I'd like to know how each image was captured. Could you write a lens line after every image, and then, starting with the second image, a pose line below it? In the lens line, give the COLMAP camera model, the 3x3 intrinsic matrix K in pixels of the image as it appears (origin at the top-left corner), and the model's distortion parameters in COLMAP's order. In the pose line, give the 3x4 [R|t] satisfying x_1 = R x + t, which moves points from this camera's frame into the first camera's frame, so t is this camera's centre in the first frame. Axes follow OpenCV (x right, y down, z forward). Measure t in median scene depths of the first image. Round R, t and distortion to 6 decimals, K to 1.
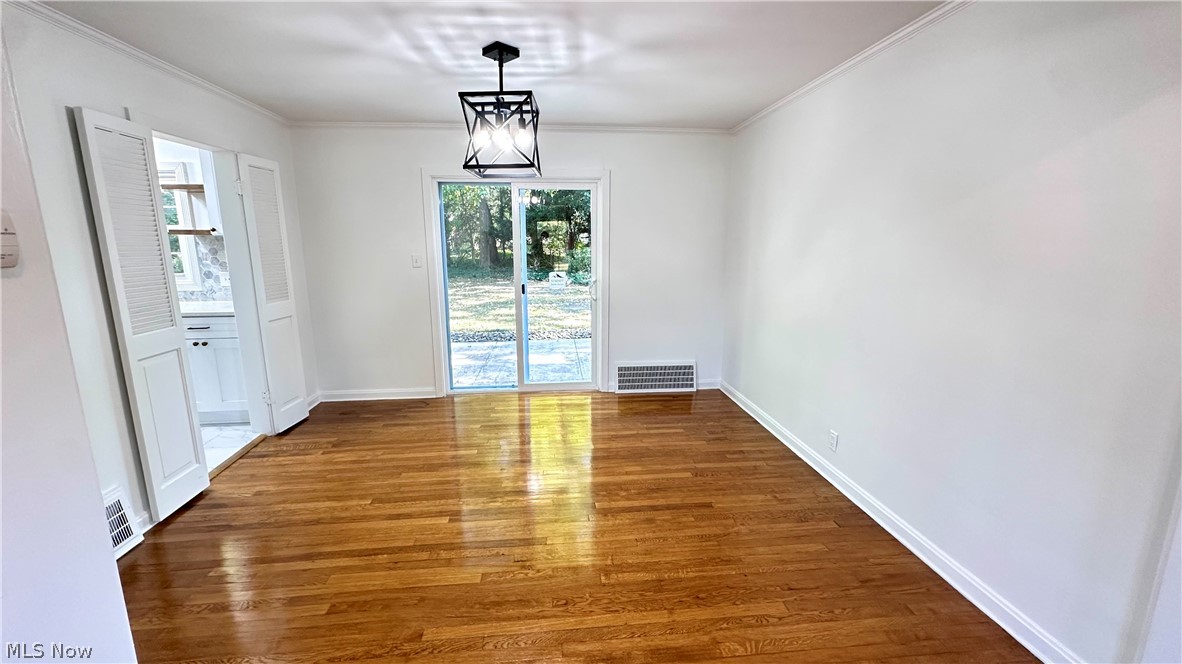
lens RADIAL K [[469.1, 0, 588.8], [0, 469.1, 331.2], [0, 0, 1]] dist [-0.001835, 0.000063]
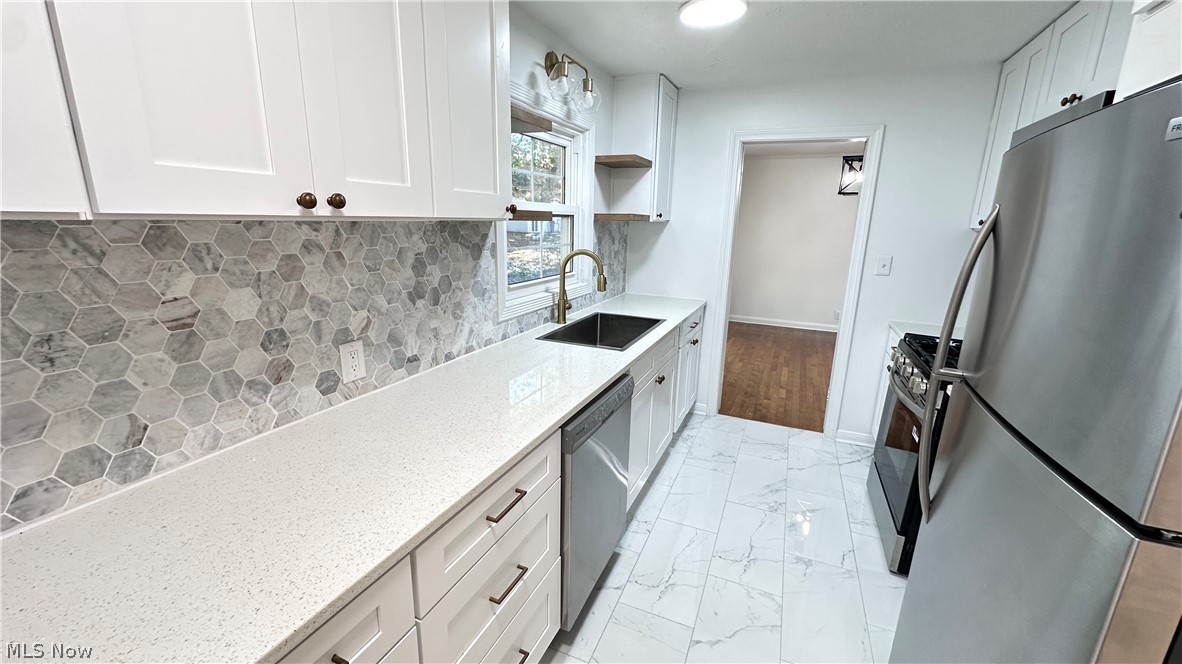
lens RADIAL K [[469.1, 0, 588.8], [0, 469.1, 331.2], [0, 0, 1]] dist [-0.001835, 0.000063]
pose [[0.493621, -0.188854, 0.848924, -1.859676], [0.139525, 0.980690, 0.137038, -0.162305], [-0.858412, 0.050801, 0.510439, 0.768949]]
